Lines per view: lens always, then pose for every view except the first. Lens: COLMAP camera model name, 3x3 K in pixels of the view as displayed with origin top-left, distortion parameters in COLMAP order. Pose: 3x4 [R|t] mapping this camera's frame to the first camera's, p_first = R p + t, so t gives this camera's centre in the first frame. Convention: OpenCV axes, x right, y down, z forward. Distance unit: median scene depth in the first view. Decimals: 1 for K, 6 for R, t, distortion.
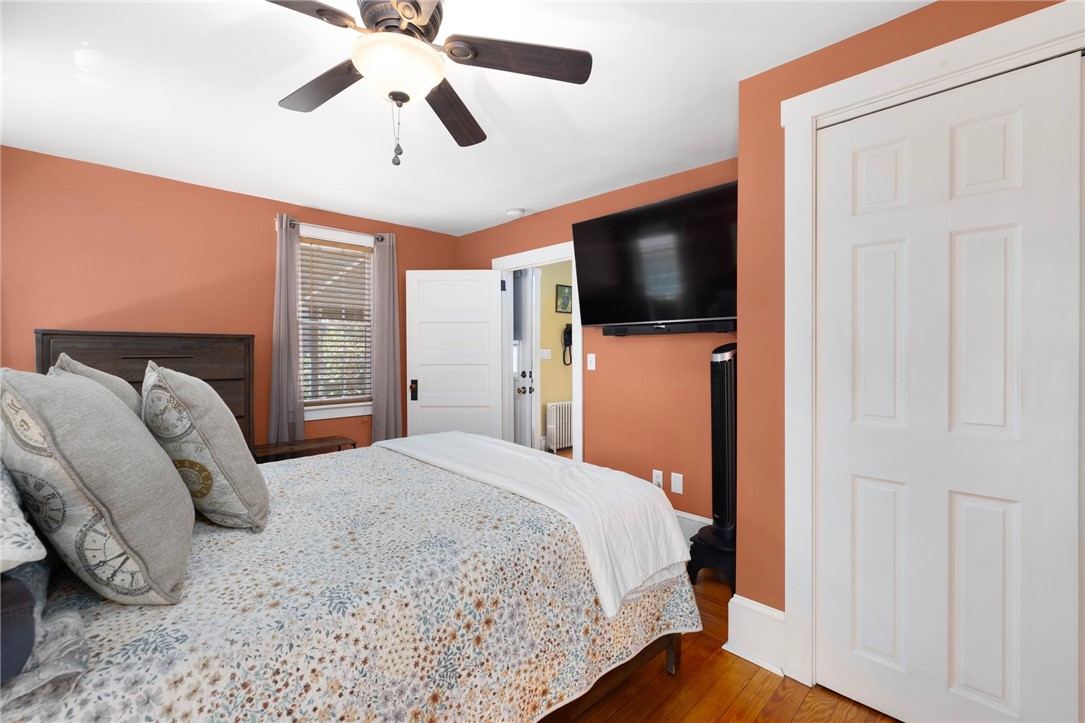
lens RADIAL K [[461.9, 0, 533.7], [0, 461.9, 344.6], [0, 0, 1]] dist [-0.000216, 0.000093]
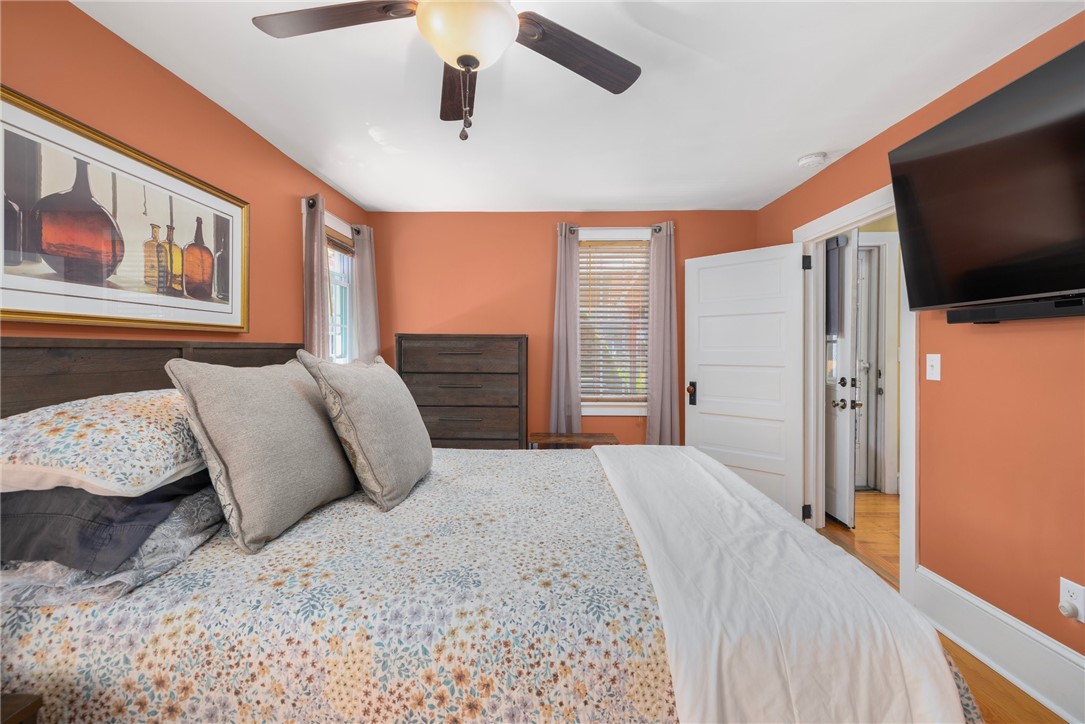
lens RADIAL K [[461.9, 0, 533.7], [0, 461.9, 345.1], [0, 0, 1]] dist [-0.000216, 0.000093]
pose [[0.713211, -0.005023, -0.700931, 0.472015], [0.007460, 0.999972, 0.000424, 0.010683], [0.700909, -0.005531, 0.713229, 0.502745]]
